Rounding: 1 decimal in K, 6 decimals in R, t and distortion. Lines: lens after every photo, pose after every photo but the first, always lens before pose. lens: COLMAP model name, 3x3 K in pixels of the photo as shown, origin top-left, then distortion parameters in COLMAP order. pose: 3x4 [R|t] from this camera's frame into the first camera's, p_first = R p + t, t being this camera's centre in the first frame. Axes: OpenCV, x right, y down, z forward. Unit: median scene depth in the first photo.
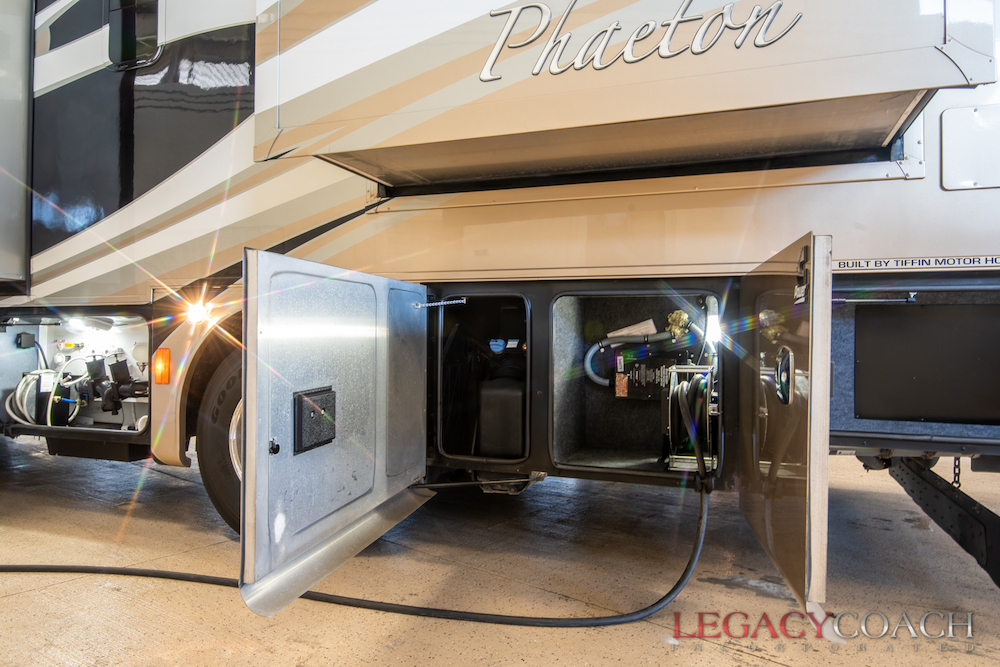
lens RADIAL K [[660.3, 0, 501.2], [0, 660.3, 335.3], [0, 0, 1]] dist [0.000267, -0.006438]
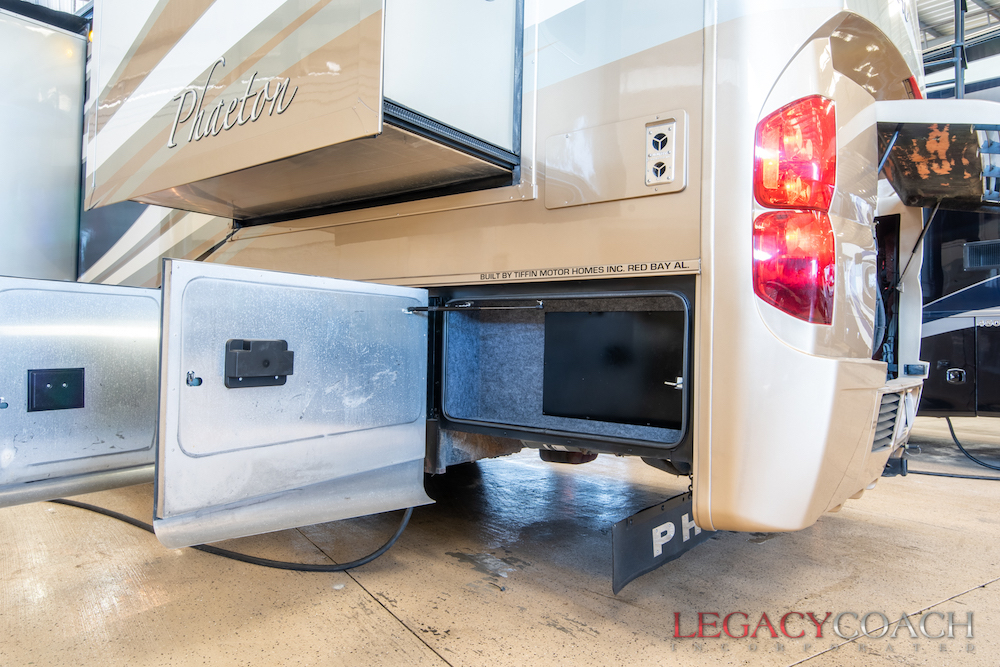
lens RADIAL K [[657.6, 0, 498.7], [0, 657.6, 334.5], [0, 0, 1]] dist [0.004375, -0.004487]
pose [[0.954417, 0.009937, -0.298312, 1.104568], [-0.014826, 0.999790, -0.014130, 0.011526], [0.298109, 0.017909, 0.954364, -0.101346]]
